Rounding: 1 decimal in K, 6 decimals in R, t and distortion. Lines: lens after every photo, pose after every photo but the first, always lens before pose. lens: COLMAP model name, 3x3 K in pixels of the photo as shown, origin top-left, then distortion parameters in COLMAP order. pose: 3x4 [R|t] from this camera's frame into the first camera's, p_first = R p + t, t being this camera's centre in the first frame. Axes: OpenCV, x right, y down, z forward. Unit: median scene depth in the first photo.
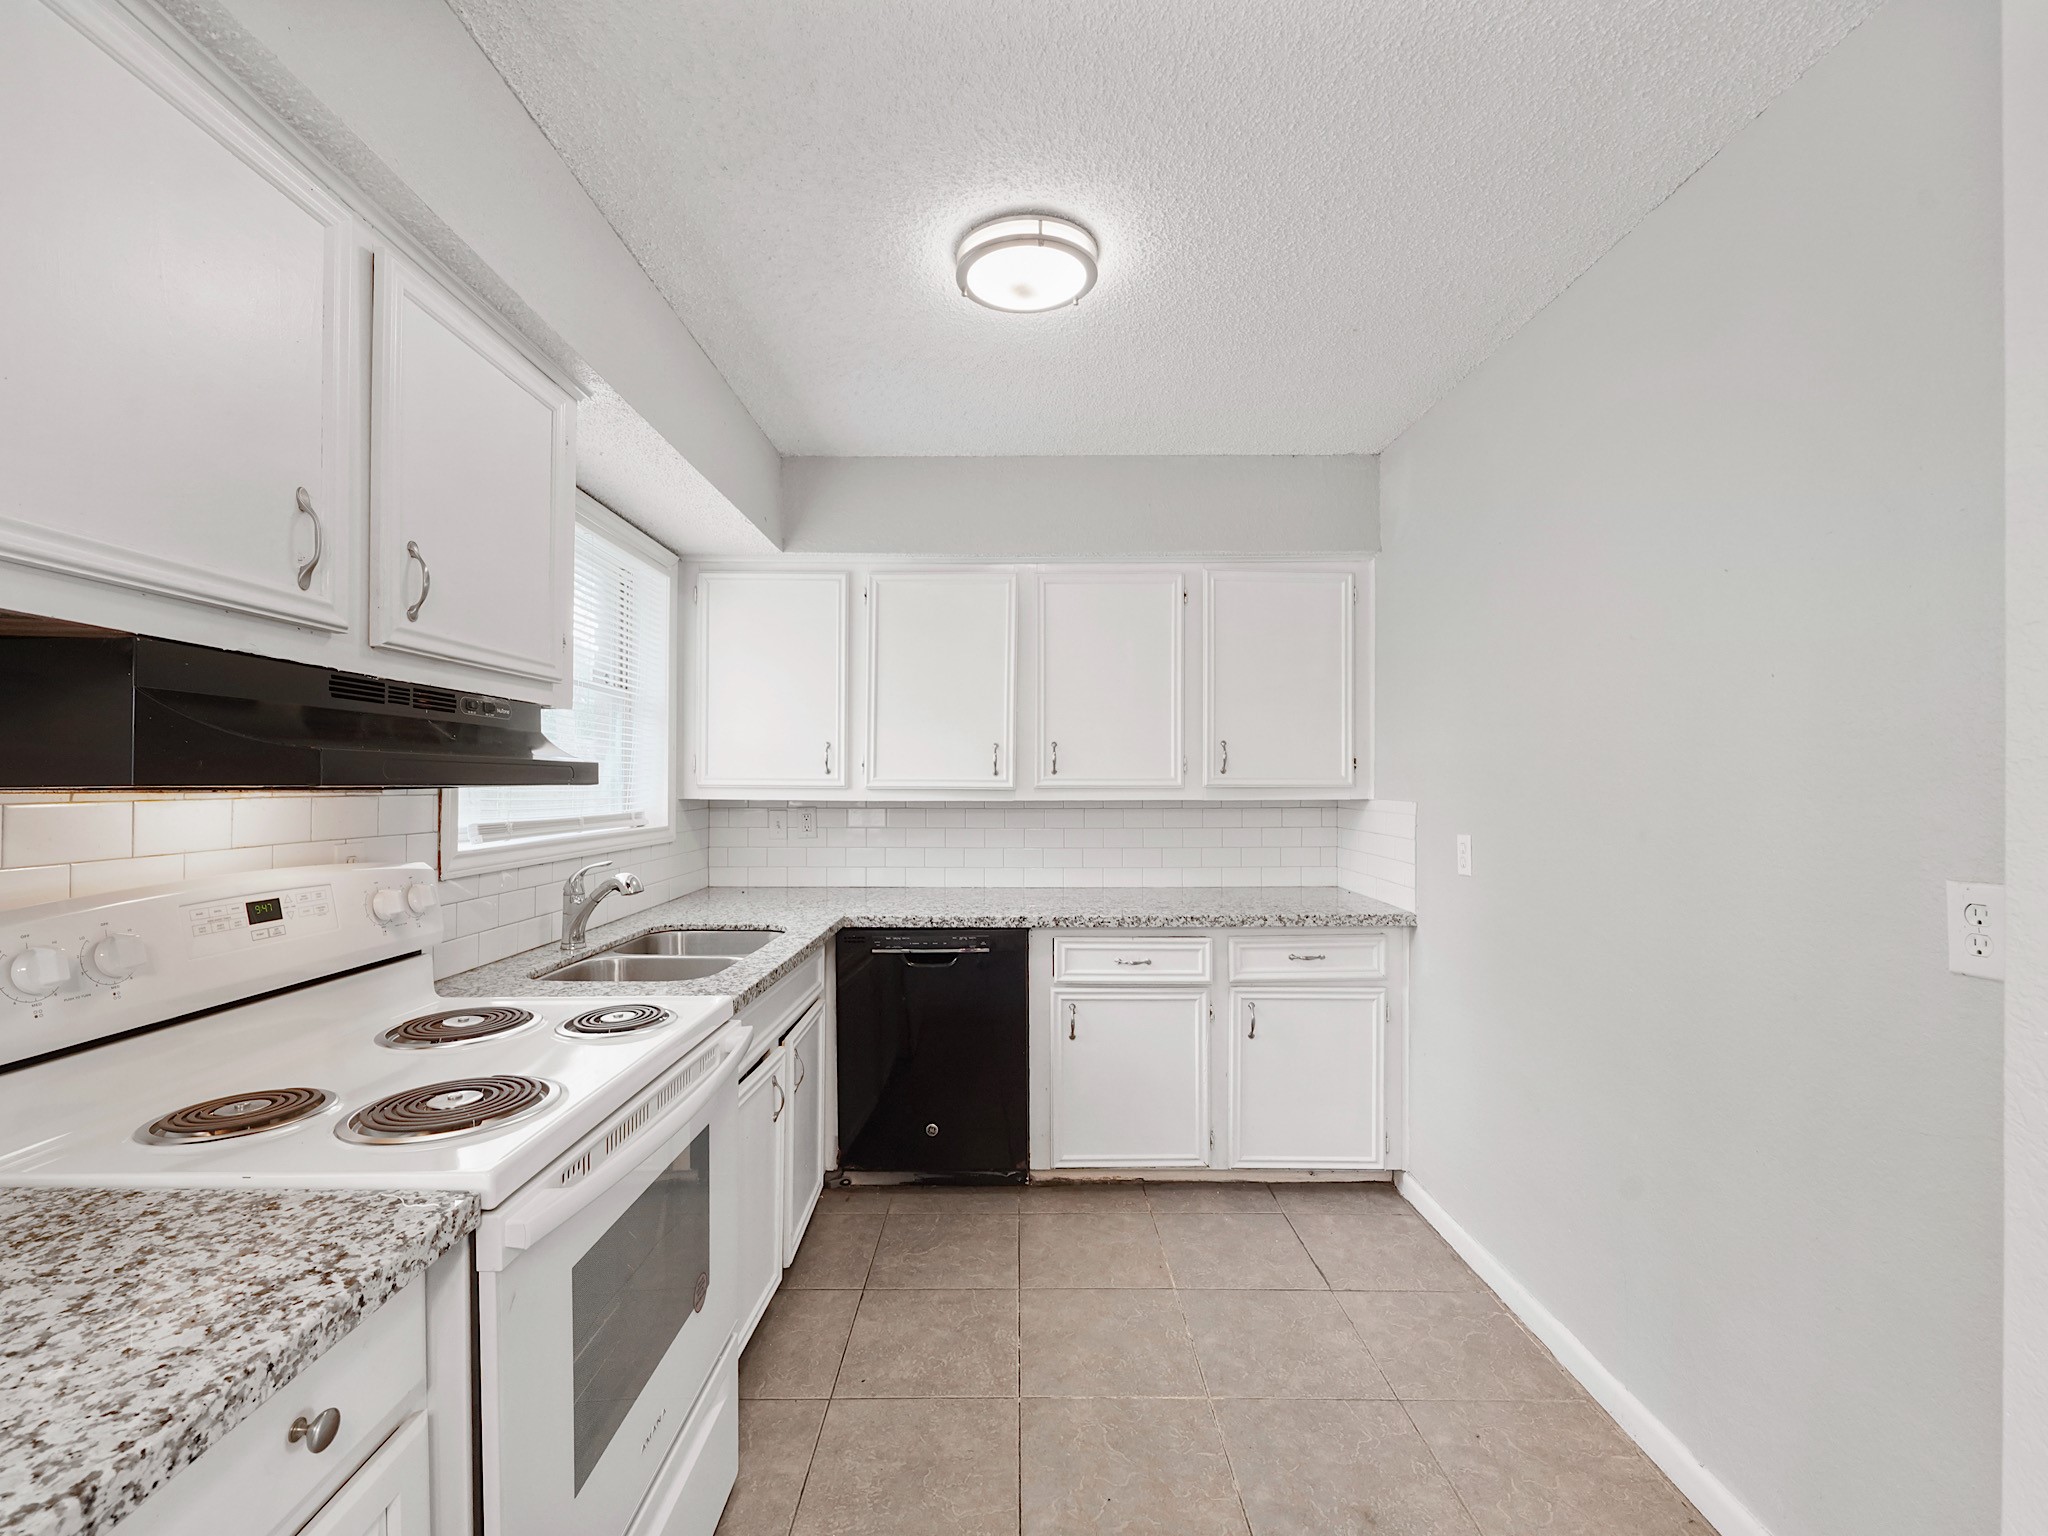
lens RADIAL K [[871.9, 0, 1014.4], [0, 871.9, 774.3], [0, 0, 1]] dist [-0.001345, -0.000058]
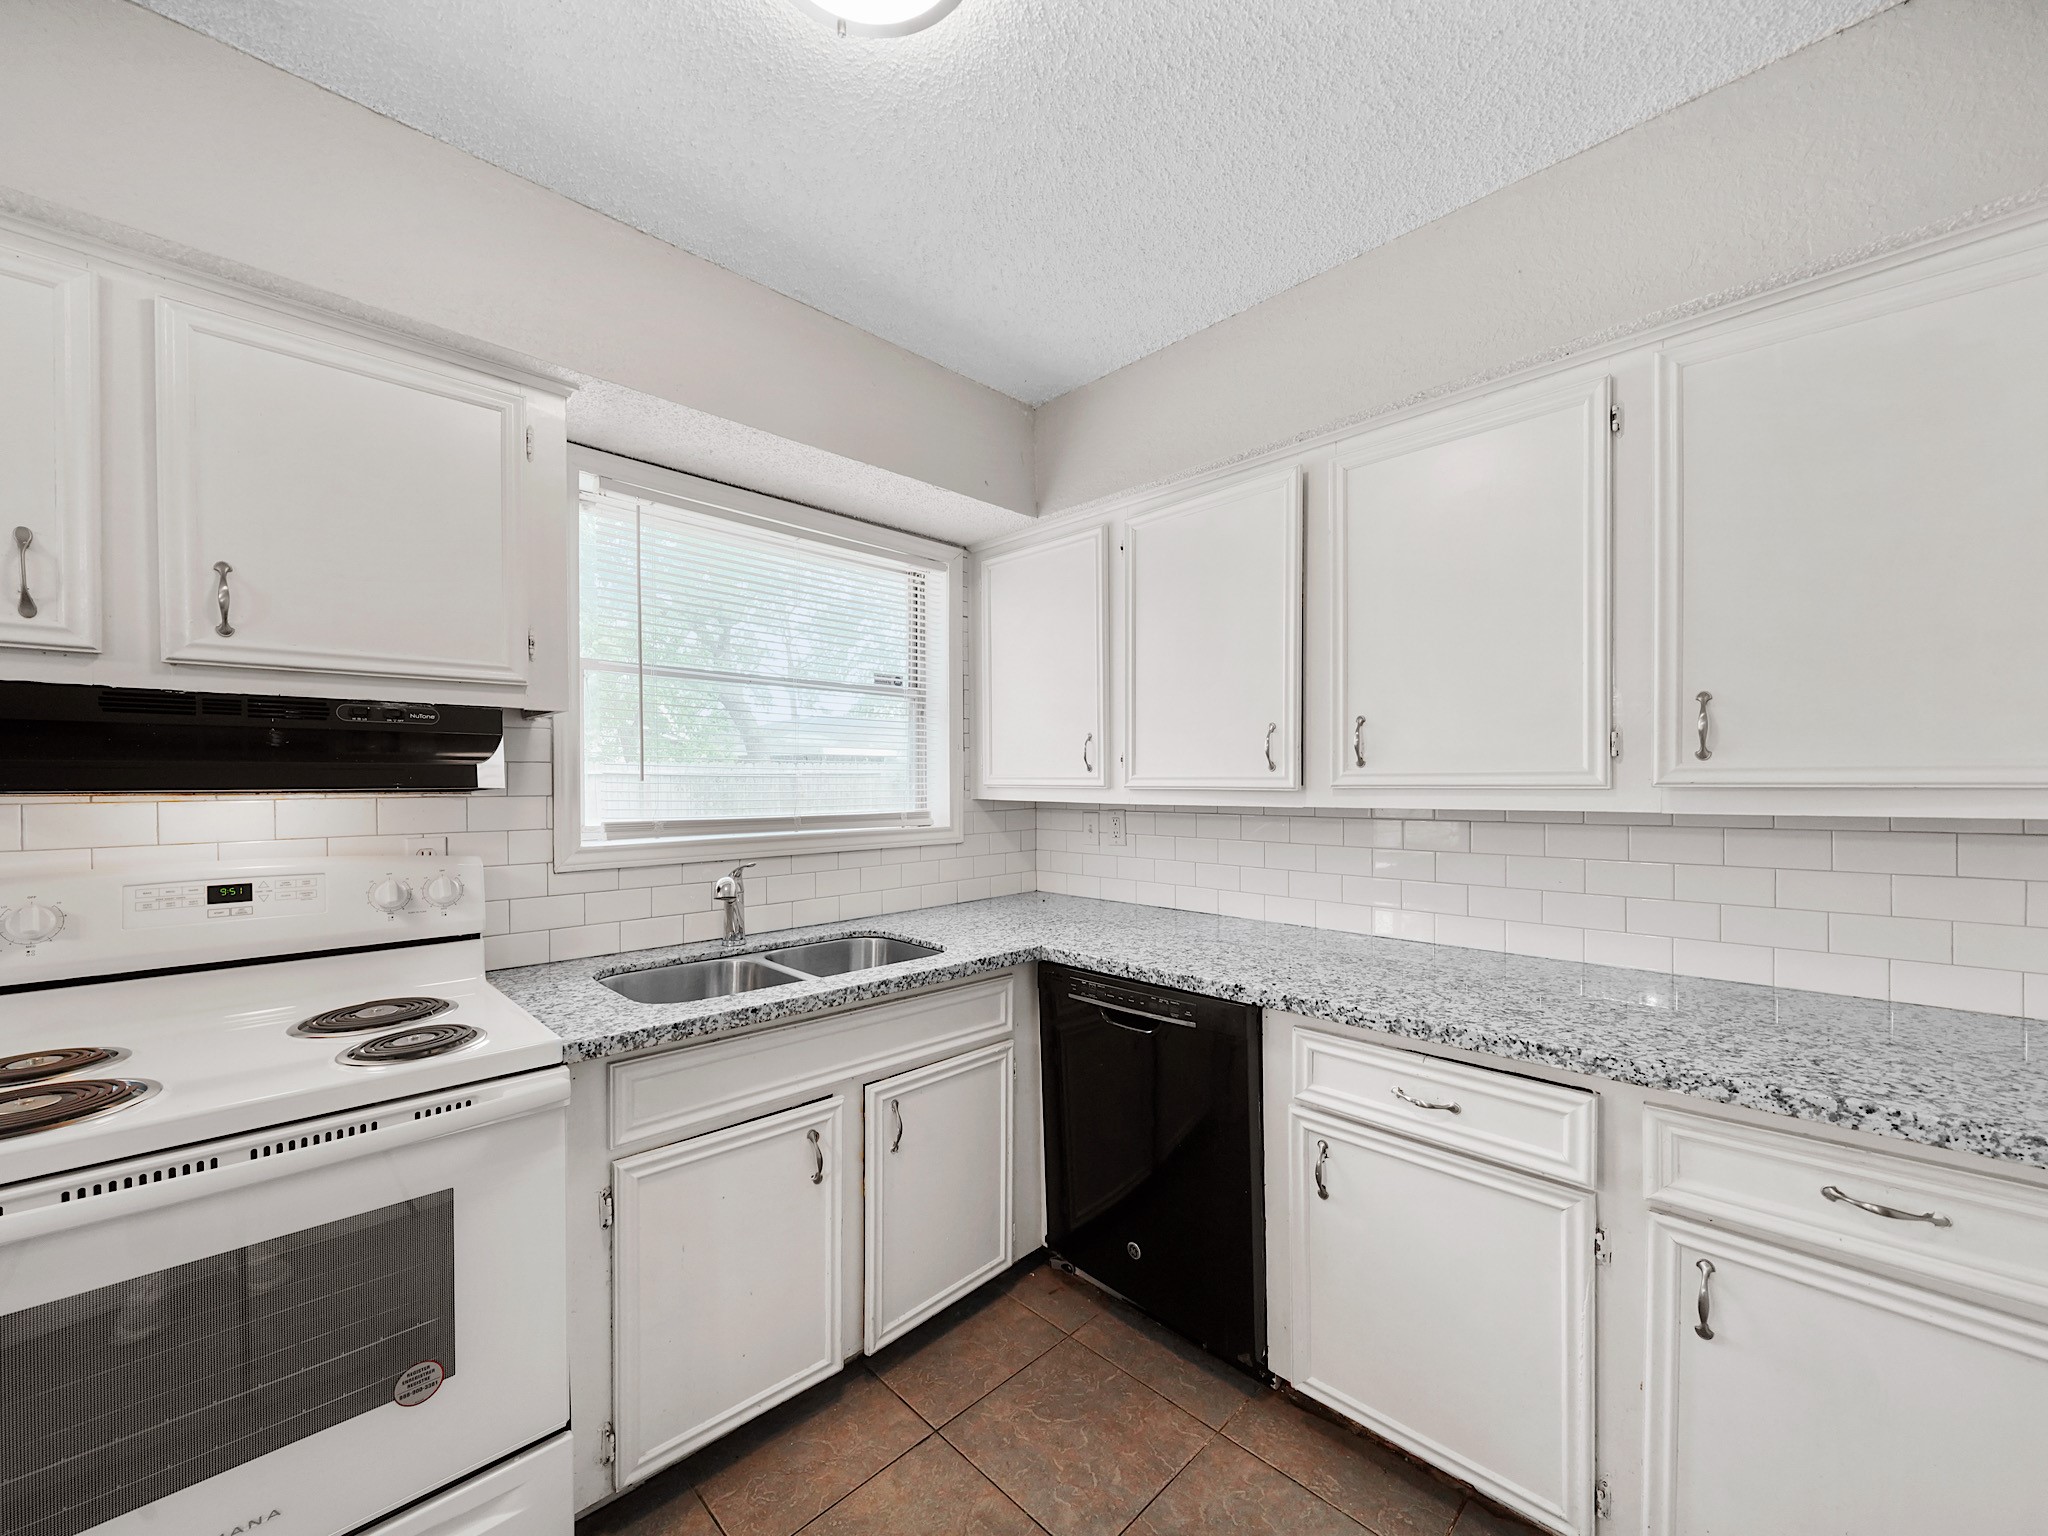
lens RADIAL K [[791.8, 0, 1029.9], [0, 791.8, 787.6], [0, 0, 1]] dist [-0.006515, -0.000256]
pose [[0.705414, 0.000457, -0.708796, 0.319011], [0.012942, 0.999825, 0.013525, 0.004583], [0.708678, -0.018714, 0.705284, 0.471171]]
